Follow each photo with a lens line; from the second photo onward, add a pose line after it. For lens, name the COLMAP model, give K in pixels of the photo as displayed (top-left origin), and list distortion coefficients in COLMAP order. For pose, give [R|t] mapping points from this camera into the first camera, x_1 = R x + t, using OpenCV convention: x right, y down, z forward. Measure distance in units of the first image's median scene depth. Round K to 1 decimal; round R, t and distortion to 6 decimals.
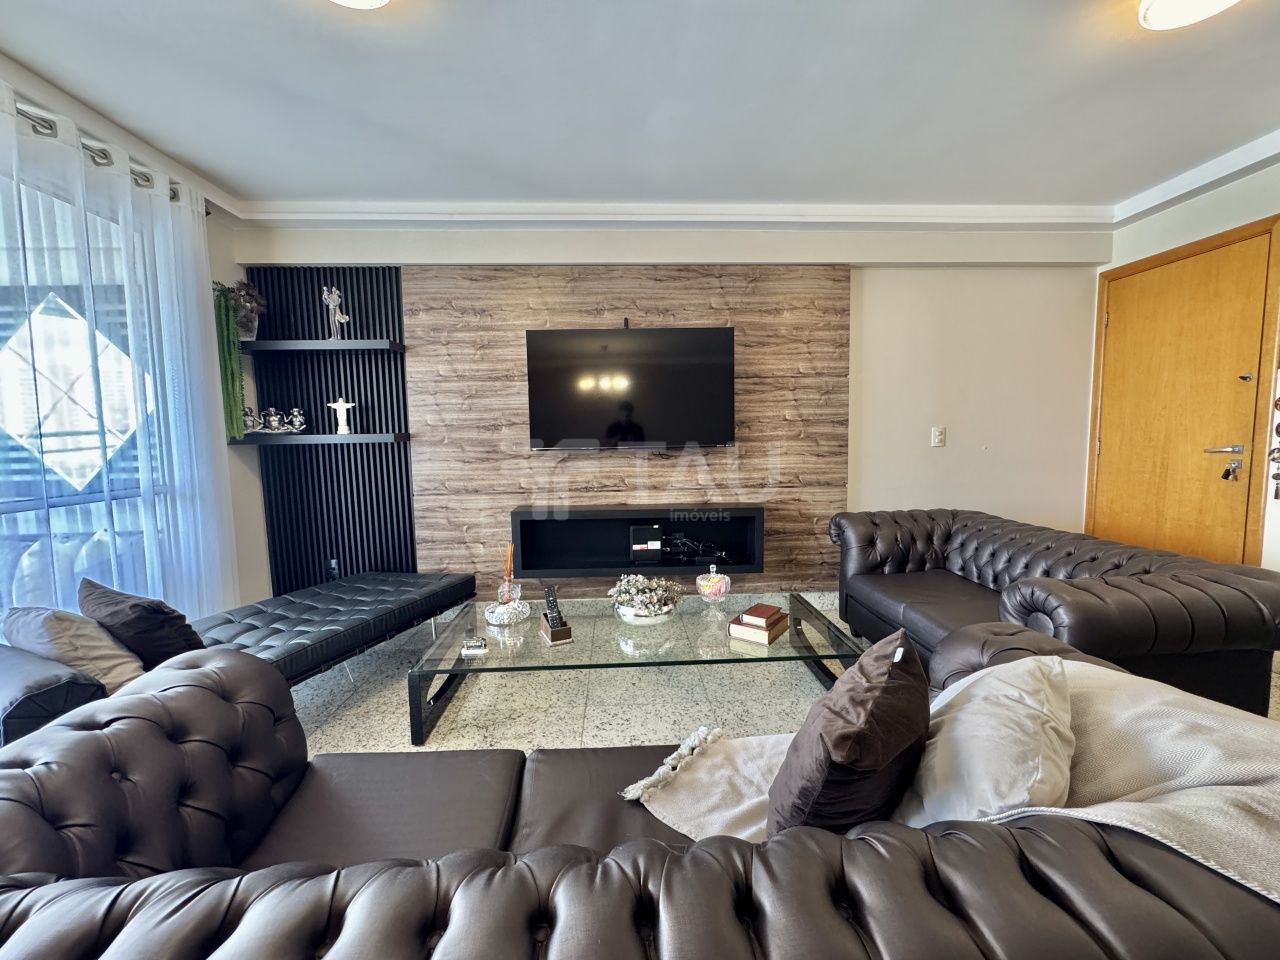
lens RADIAL K [[512.0, 0, 641.5], [0, 512.0, 478.9], [0, 0, 1]] dist [-0.004136, 0.000083]
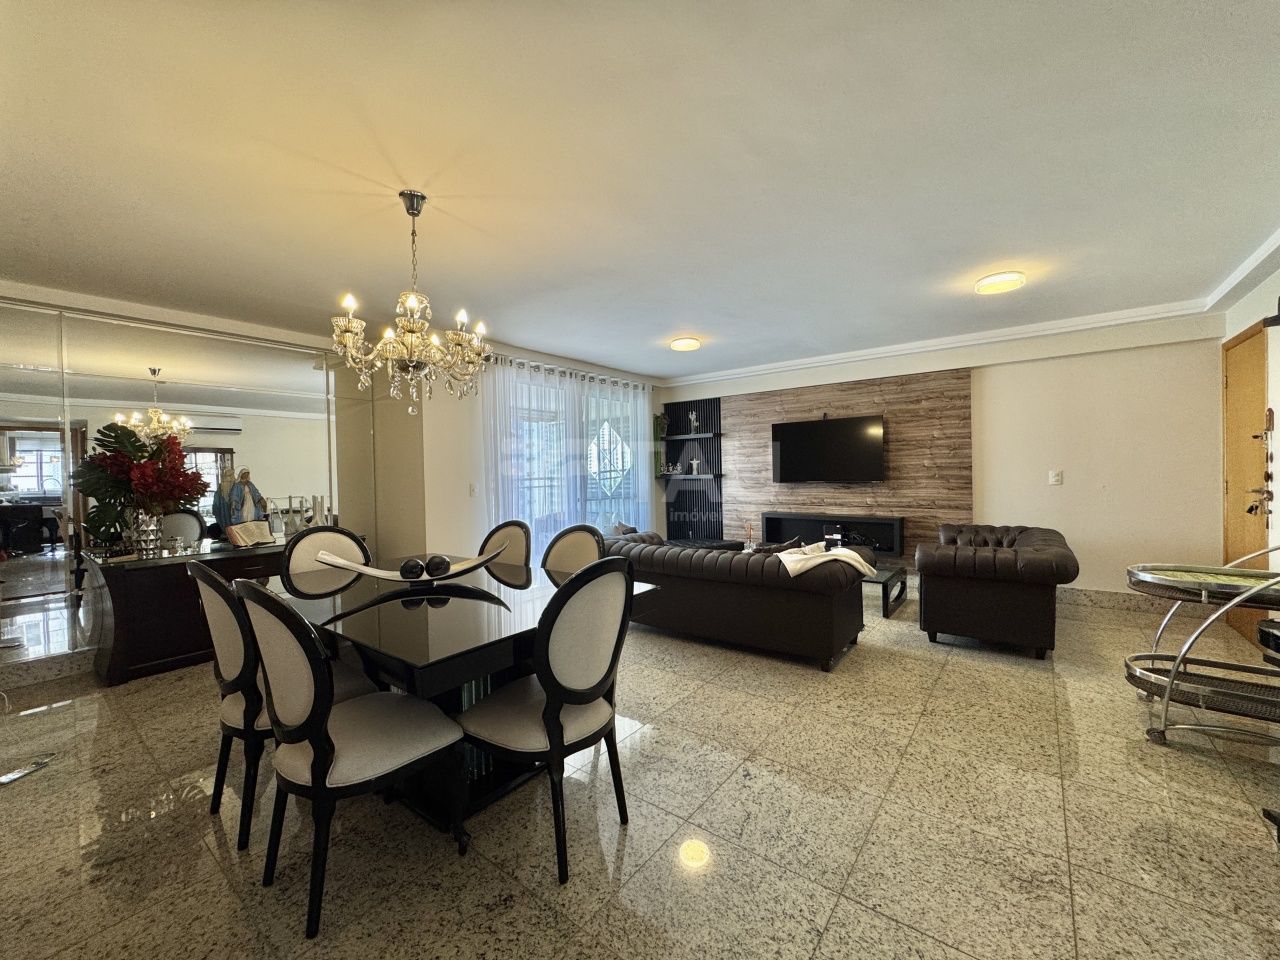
lens RADIAL K [[512.0, 0, 641.0], [0, 512.0, 476.5], [0, 0, 1]] dist [-0.004136, 0.000083]
pose [[0.761798, 0.007541, -0.647770, 0.670978], [-0.046270, 0.998012, -0.042797, 0.027938], [0.646160, 0.062575, 0.760633, -0.837537]]
